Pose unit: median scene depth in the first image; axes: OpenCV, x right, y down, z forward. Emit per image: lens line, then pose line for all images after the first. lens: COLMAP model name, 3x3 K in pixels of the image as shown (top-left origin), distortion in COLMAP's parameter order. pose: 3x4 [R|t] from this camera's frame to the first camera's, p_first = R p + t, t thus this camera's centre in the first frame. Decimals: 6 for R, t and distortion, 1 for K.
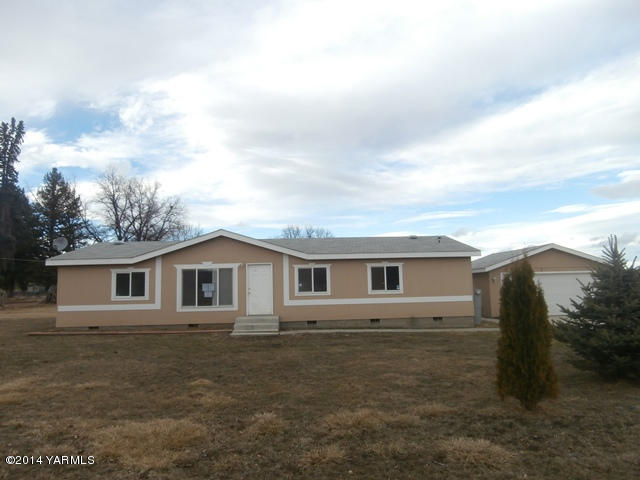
lens RADIAL K [[460.9, 0, 330.8], [0, 460.9, 258.2], [0, 0, 1]] dist [-0.034136, 0.006651]
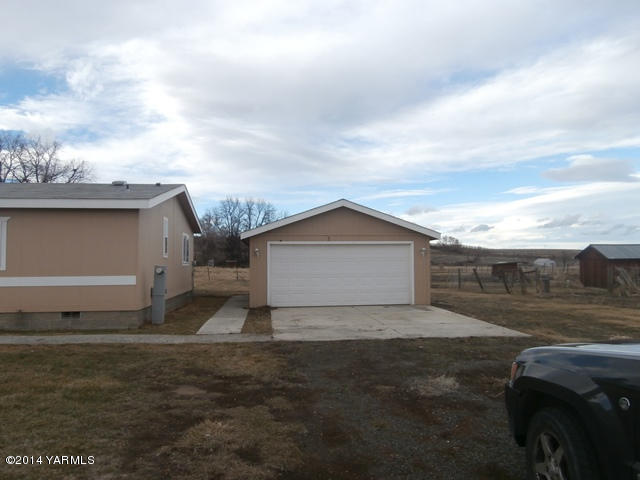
lens RADIAL K [[460.9, 0, 328.8], [0, 460.9, 233.8], [0, 0, 1]] dist [-0.034136, 0.006651]
pose [[0.996200, 0.020990, 0.084524, 0.083435], [-0.021032, 0.999779, -0.000391, 0.003546], [-0.084514, -0.001389, 0.996421, 0.064045]]
